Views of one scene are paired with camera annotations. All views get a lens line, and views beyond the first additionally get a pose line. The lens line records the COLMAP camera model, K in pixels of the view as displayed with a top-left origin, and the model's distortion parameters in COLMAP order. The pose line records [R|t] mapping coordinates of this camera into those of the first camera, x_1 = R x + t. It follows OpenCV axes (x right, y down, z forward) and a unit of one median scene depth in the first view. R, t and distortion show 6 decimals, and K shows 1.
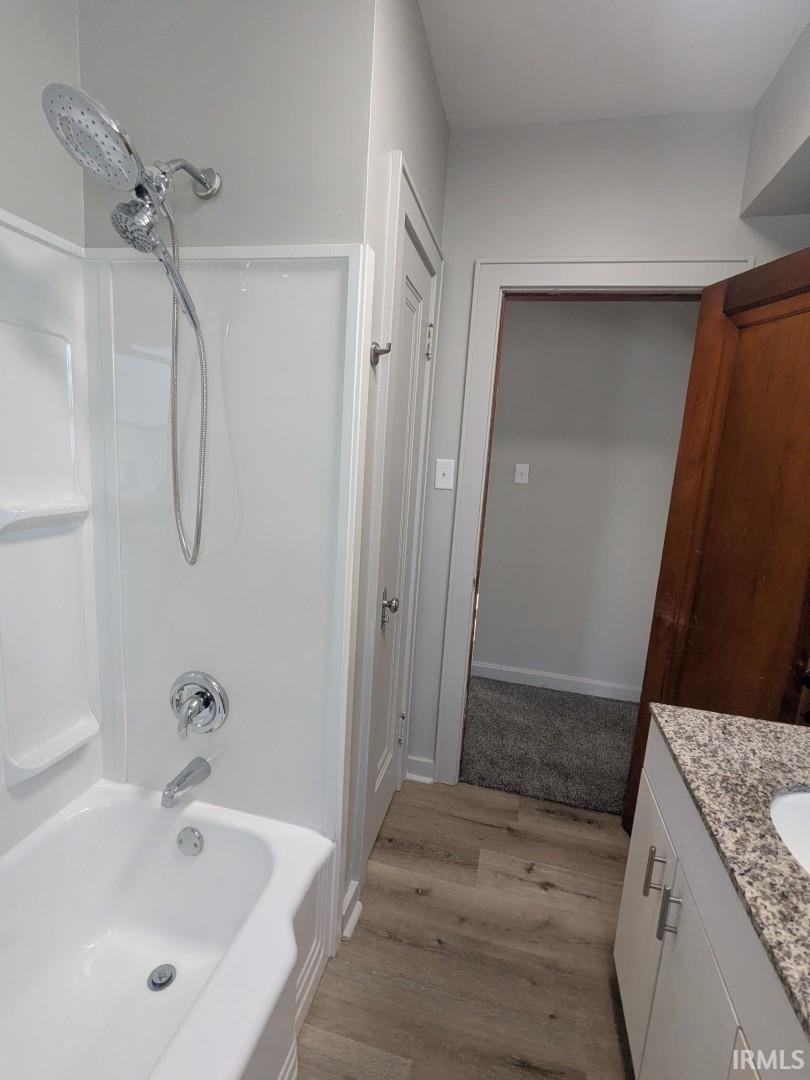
lens RADIAL K [[512.4, 0, 405.0], [0, 512.4, 540.0], [0, 0, 1]] dist [-0.000530, 0.000521]
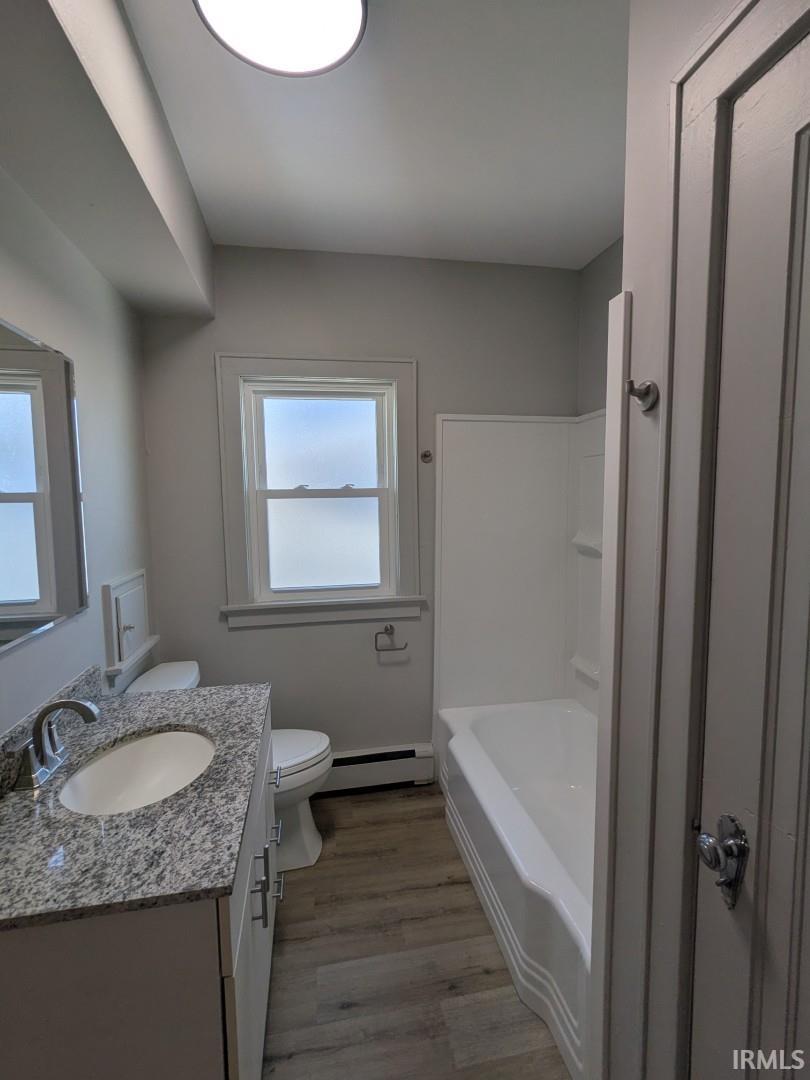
lens RADIAL K [[512.4, 0, 405.0], [0, 512.4, 540.0], [0, 0, 1]] dist [-0.000530, 0.000521]
pose [[-0.911716, -0.018700, -0.410394, 0.681043], [-0.118181, 0.968675, 0.218407, -0.347055], [0.393455, 0.247626, -0.885367, 1.922286]]
